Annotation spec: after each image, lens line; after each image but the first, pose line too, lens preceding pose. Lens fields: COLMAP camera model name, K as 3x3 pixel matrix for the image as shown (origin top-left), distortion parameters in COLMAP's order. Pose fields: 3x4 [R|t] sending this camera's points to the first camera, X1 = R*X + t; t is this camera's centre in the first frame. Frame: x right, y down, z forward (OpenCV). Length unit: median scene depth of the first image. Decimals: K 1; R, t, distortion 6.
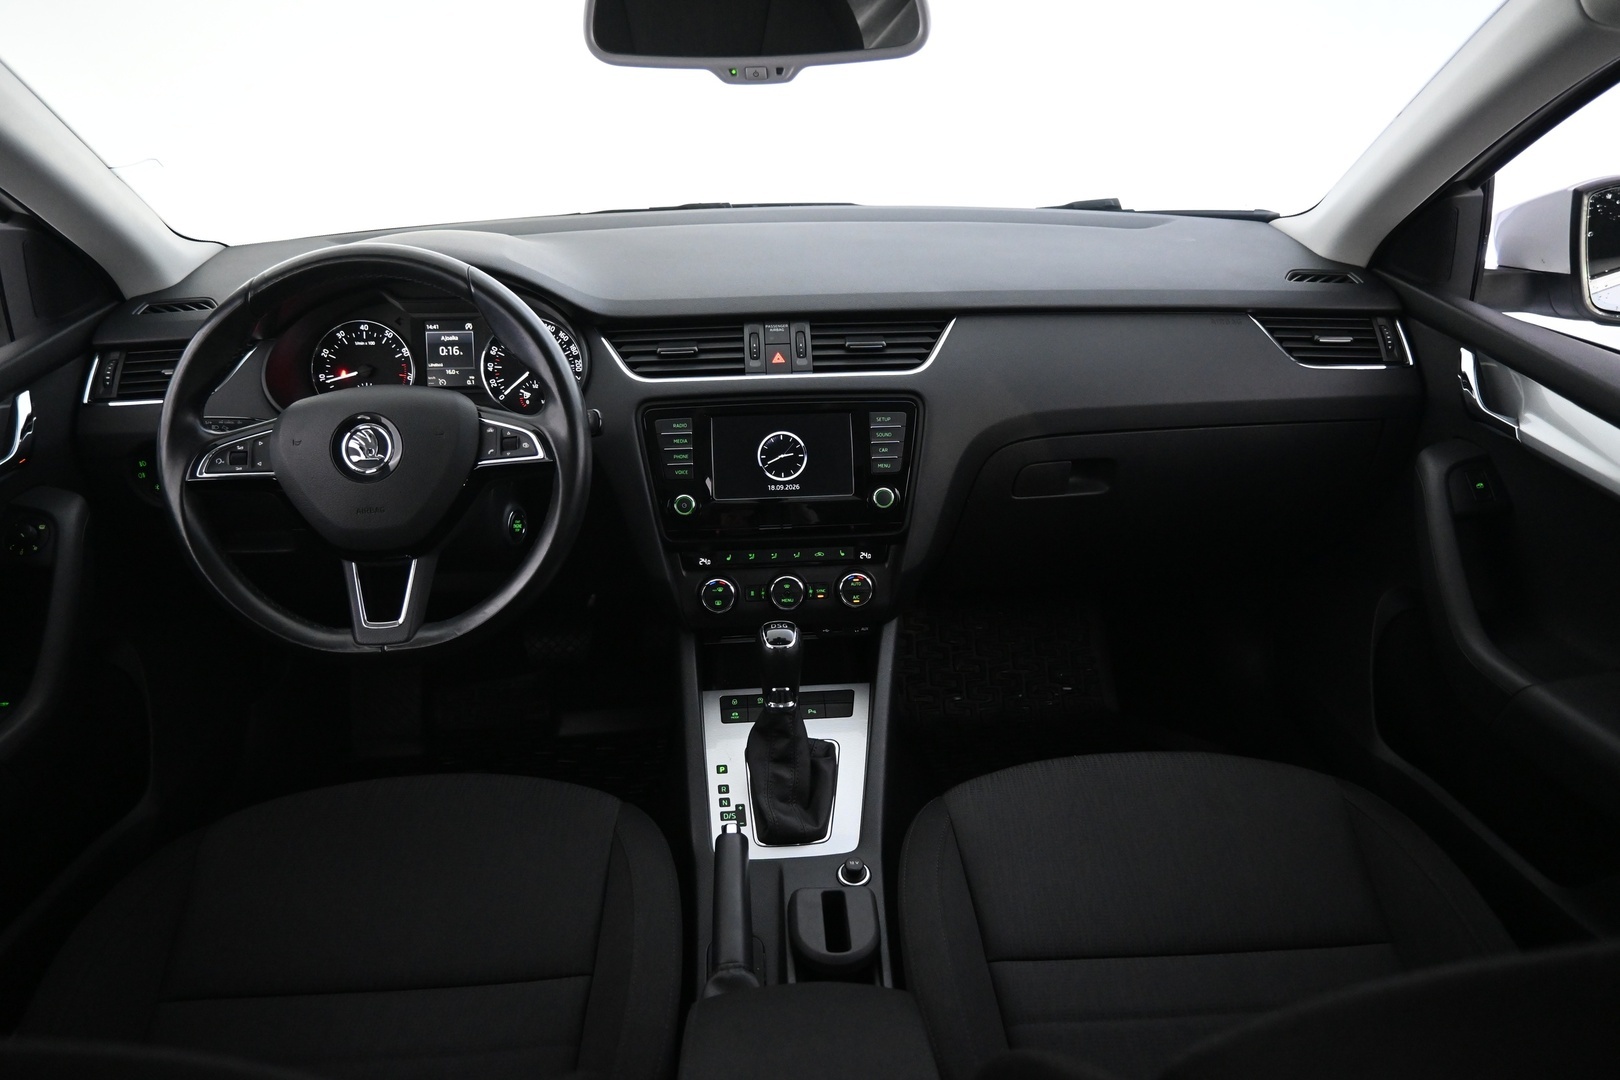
lens RADIAL K [[1102.6, 0, 808.9], [0, 1102.6, 537.4], [0, 0, 1]] dist [0.003825, -0.006492]
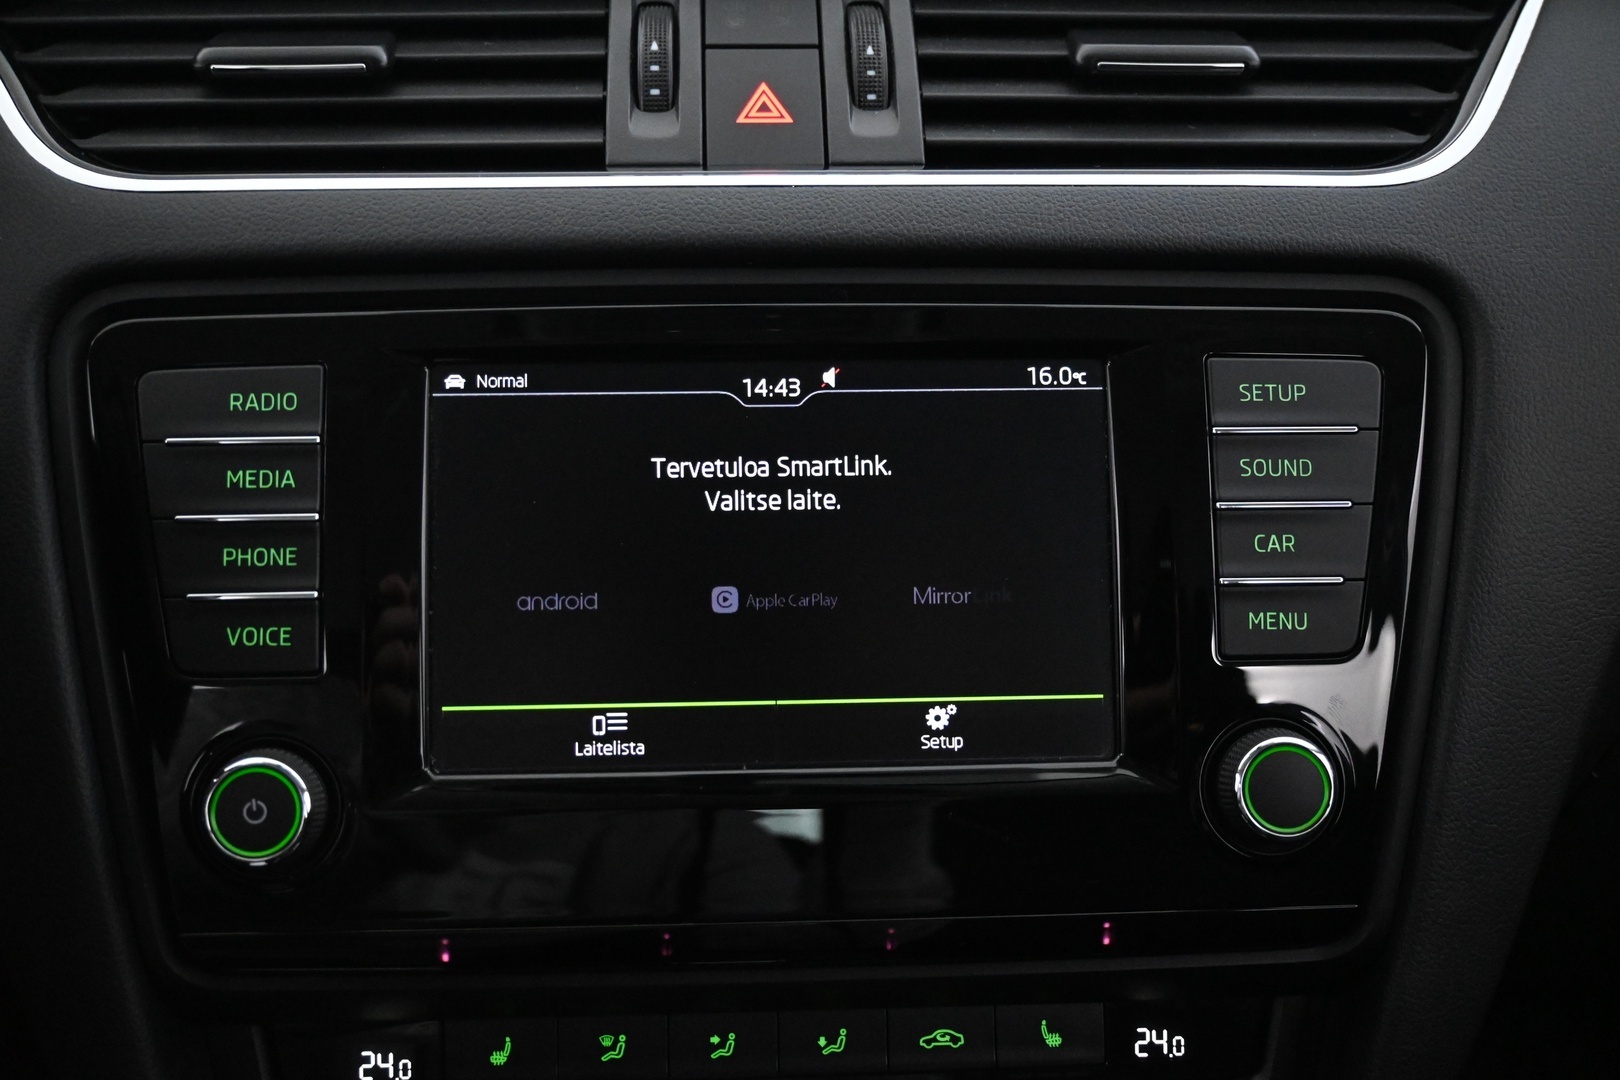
lens RADIAL K [[1551.0, 0, 802.8], [0, 1551.0, 544.6], [0, 0, 1]] dist [0.018074, 0.000000]
pose [[0.999815, 0.019059, -0.002470, -0.017863], [-0.019196, 0.996530, -0.080988, -0.053720], [0.000918, 0.081021, 0.996712, 0.708489]]
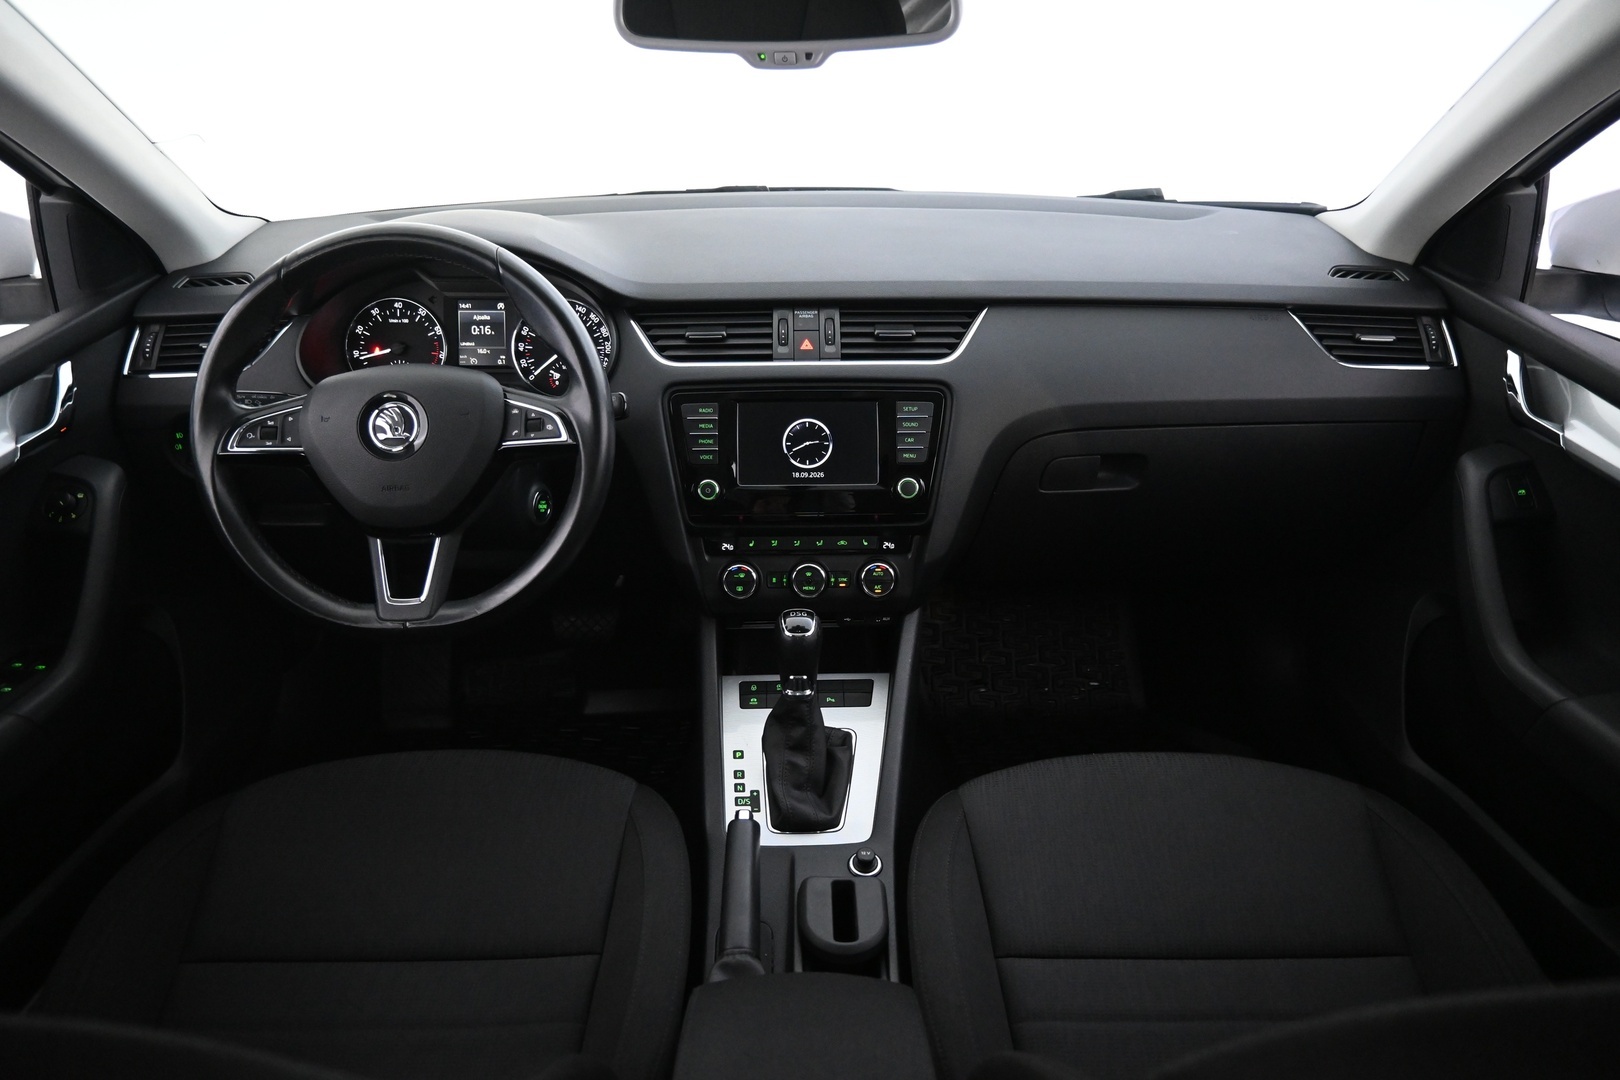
lens RADIAL K [[1102.6, 0, 808.6], [0, 1102.6, 538.1], [0, 0, 1]] dist [0.003825, -0.006492]
pose [[0.998897, 0.028466, -0.037345, 0.016237], [-0.027834, 0.999462, 0.017330, -0.005602], [0.037818, -0.016271, 0.999152, 0.002996]]
